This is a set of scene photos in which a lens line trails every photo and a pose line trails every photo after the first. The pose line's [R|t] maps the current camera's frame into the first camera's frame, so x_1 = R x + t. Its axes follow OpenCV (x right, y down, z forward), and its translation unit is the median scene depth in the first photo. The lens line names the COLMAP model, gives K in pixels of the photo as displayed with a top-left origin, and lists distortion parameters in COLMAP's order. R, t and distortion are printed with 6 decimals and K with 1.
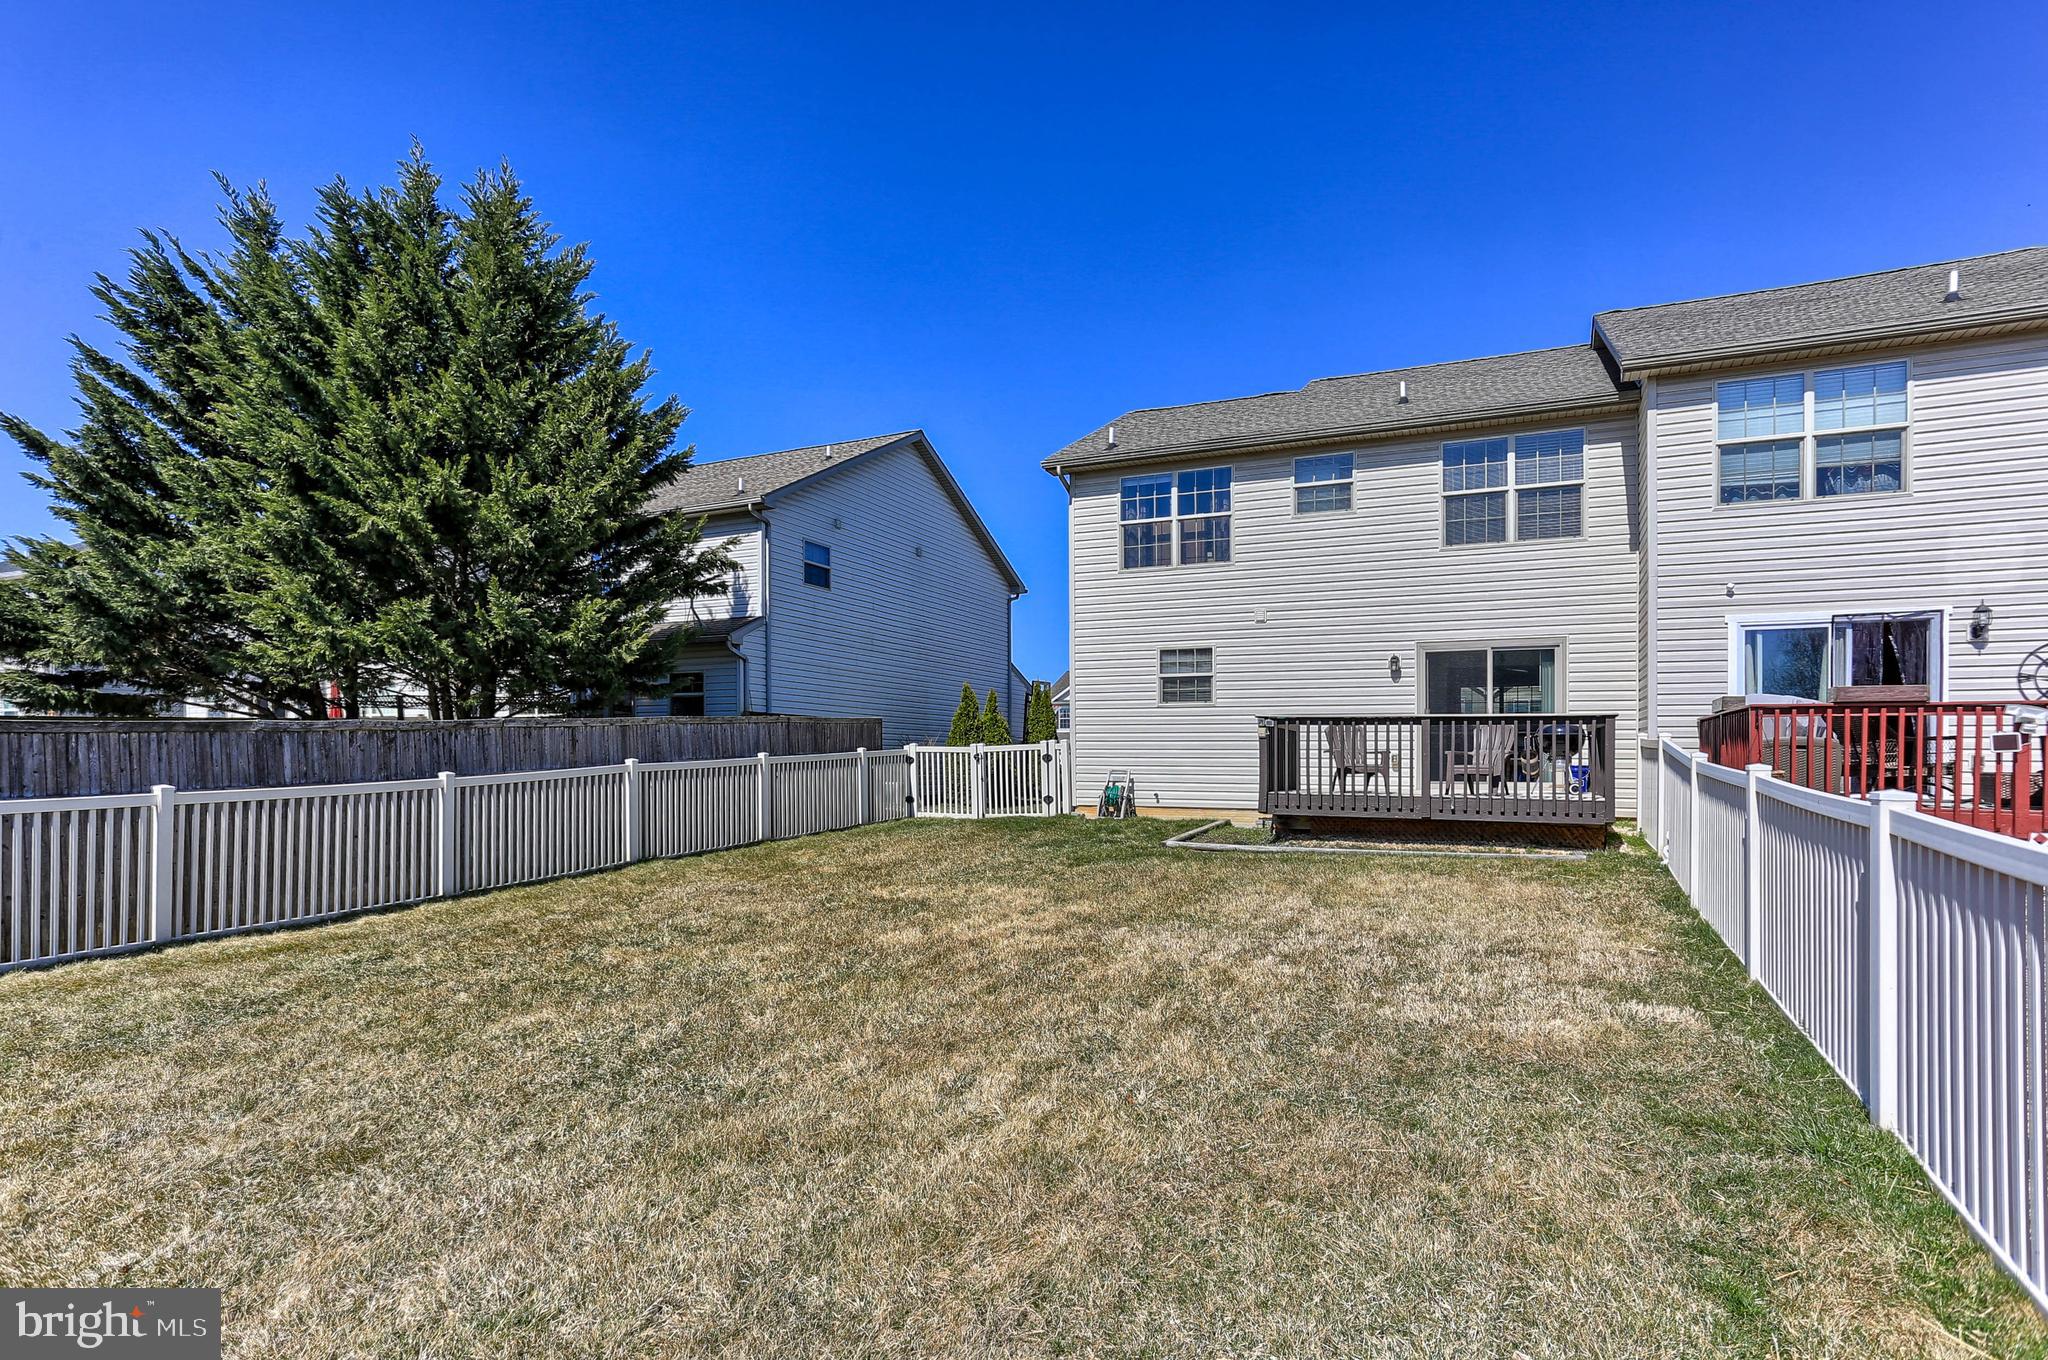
lens RADIAL K [[1035.7, 0, 1139.2], [0, 1035.7, 657.7], [0, 0, 1]] dist [-0.003022, 0.015219]
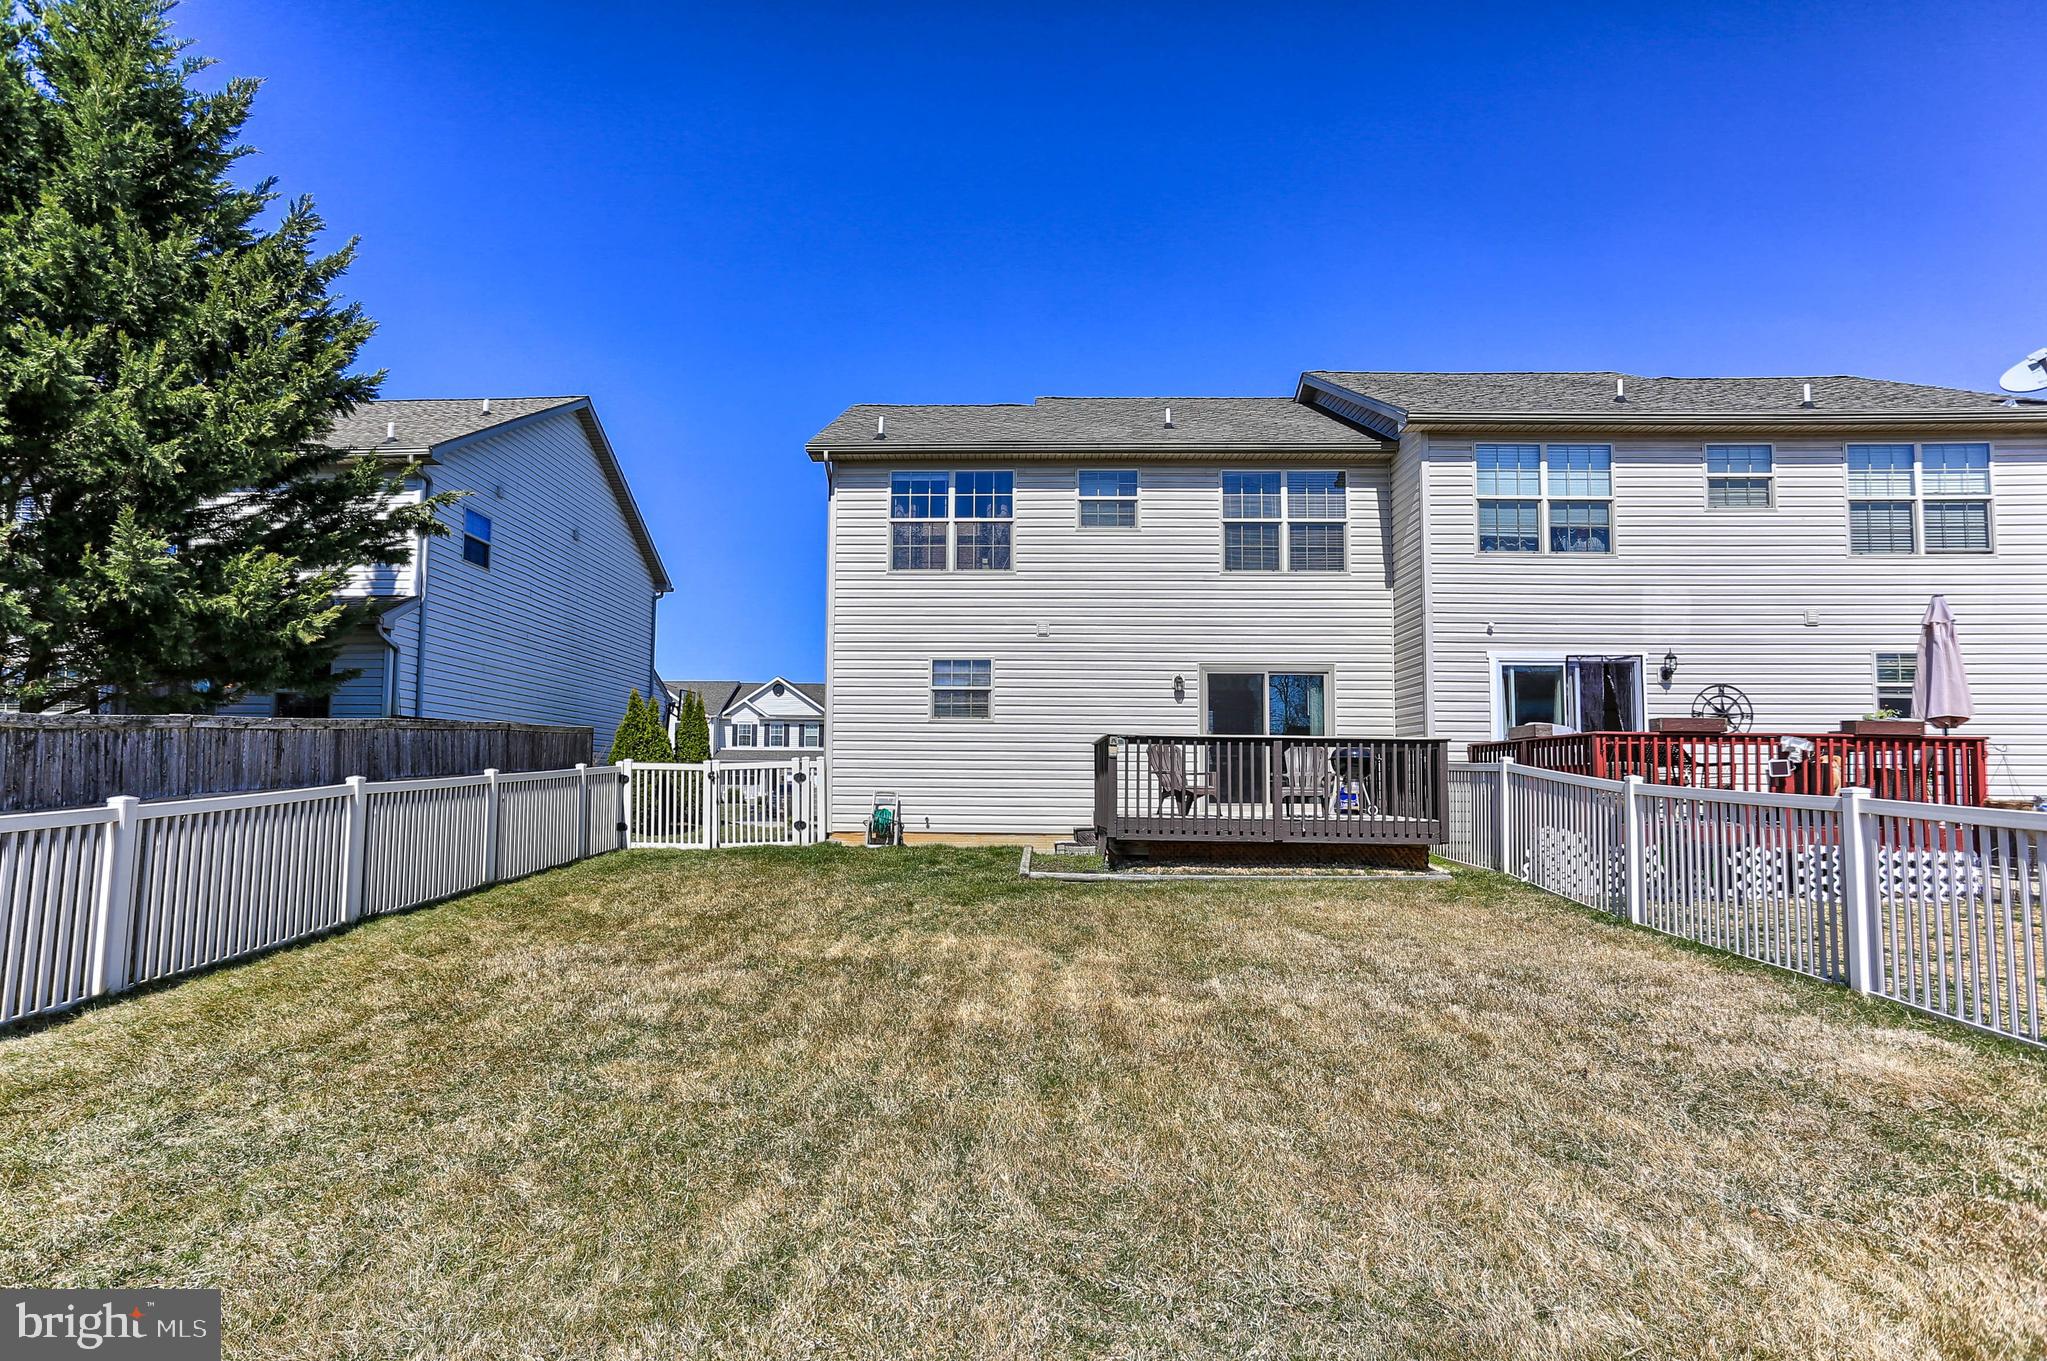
lens RADIAL K [[1023.4, 0, 1065.6], [0, 1023.4, 619.7], [0, 0, 1]] dist [-0.036342, 0.034551]
pose [[0.935642, 0.058624, 0.348049, -0.202370], [-0.038558, 0.997185, -0.064310, 0.011173], [-0.350839, 0.046751, 0.935268, 0.116576]]
